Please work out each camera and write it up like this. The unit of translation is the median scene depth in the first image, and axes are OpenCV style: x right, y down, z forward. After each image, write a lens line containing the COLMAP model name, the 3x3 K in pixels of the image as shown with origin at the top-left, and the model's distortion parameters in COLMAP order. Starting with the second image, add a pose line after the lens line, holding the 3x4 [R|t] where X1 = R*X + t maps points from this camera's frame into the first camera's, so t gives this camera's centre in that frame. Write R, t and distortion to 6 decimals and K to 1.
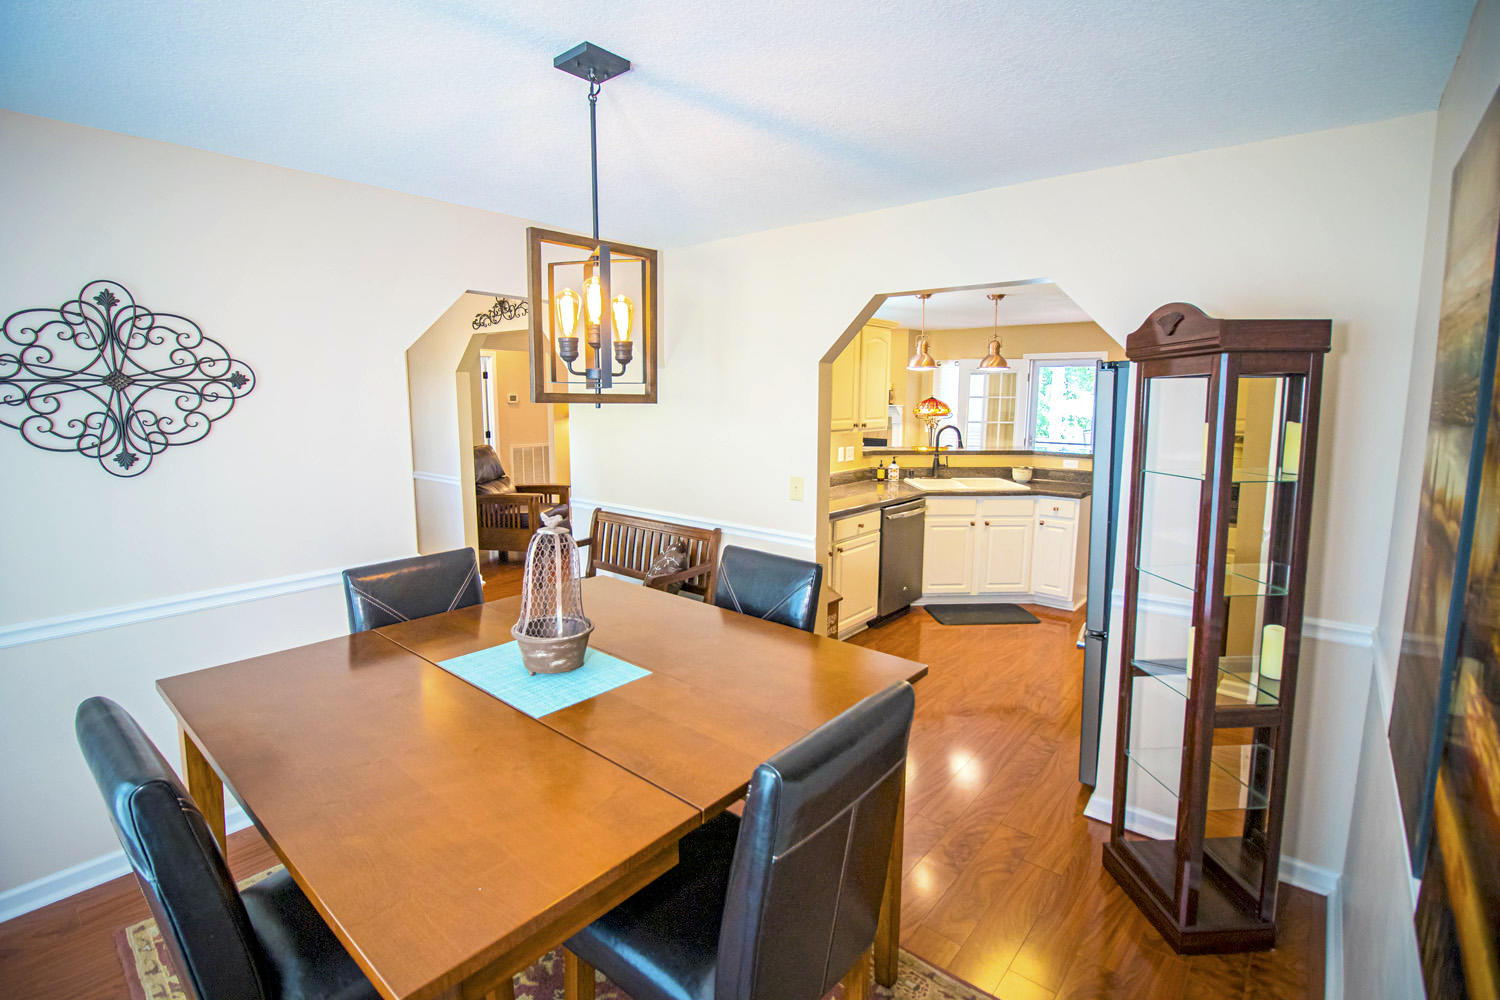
lens RADIAL K [[689.8, 0, 750.0], [0, 689.8, 500.0], [0, 0, 1]] dist [-0.000674, -0.012691]
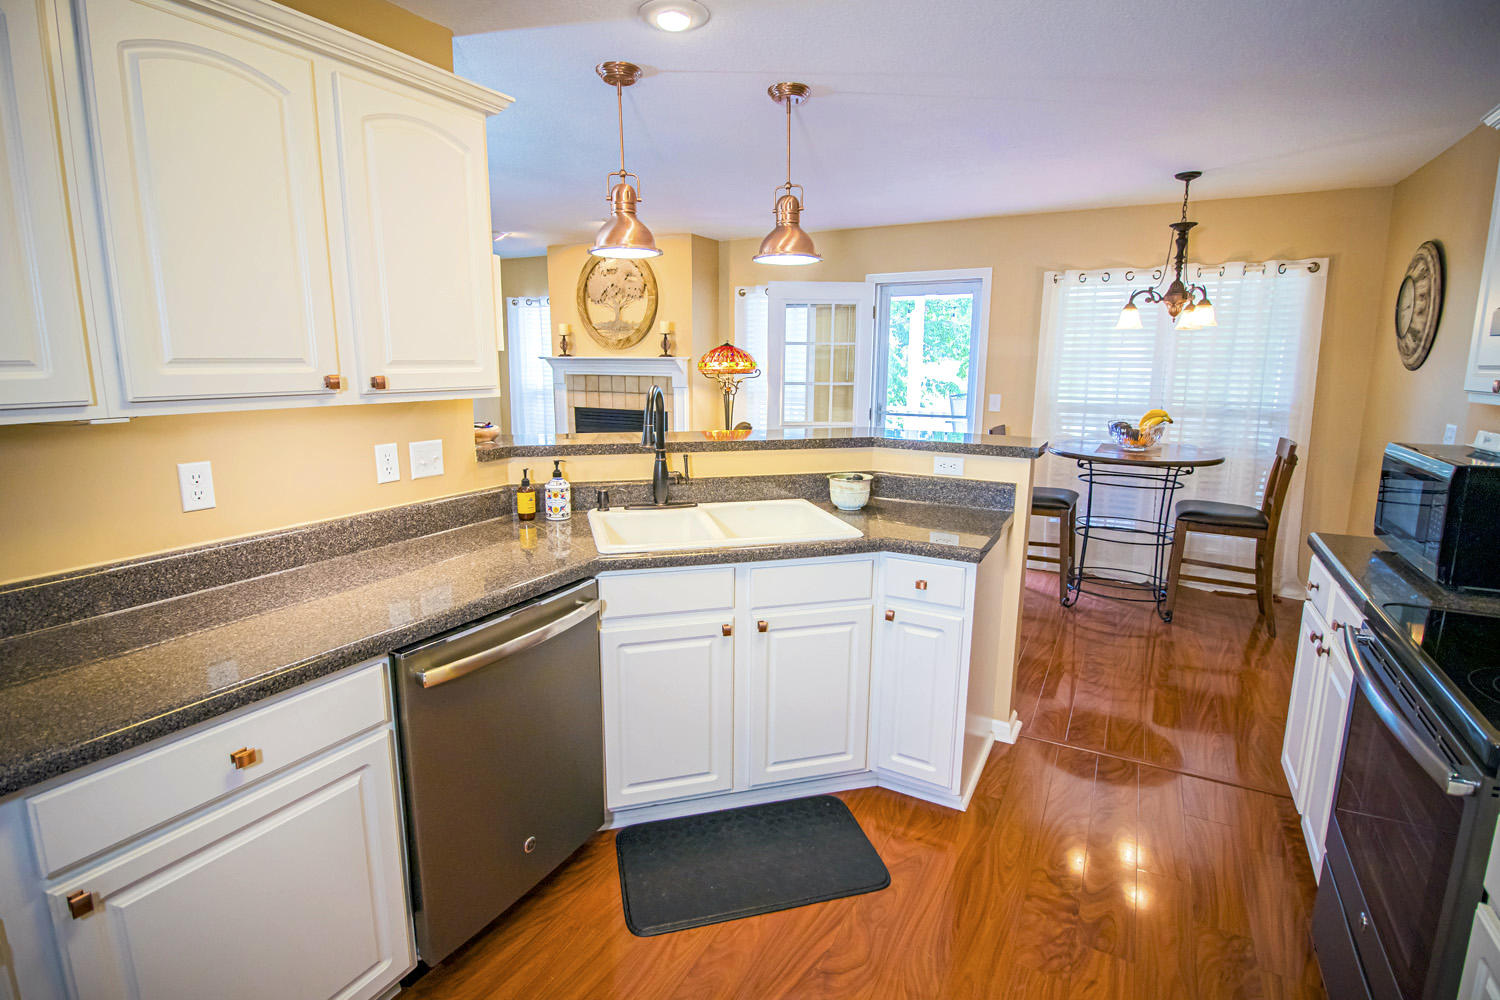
lens RADIAL K [[700.1, 0, 752.6], [0, 700.1, 504.6], [0, 0, 1]] dist [0.003775, -0.012546]
pose [[0.981497, -0.036364, 0.187994, 0.244154], [0.026949, 0.998263, 0.052398, -0.055090], [-0.189573, -0.046362, 0.980771, 0.557608]]
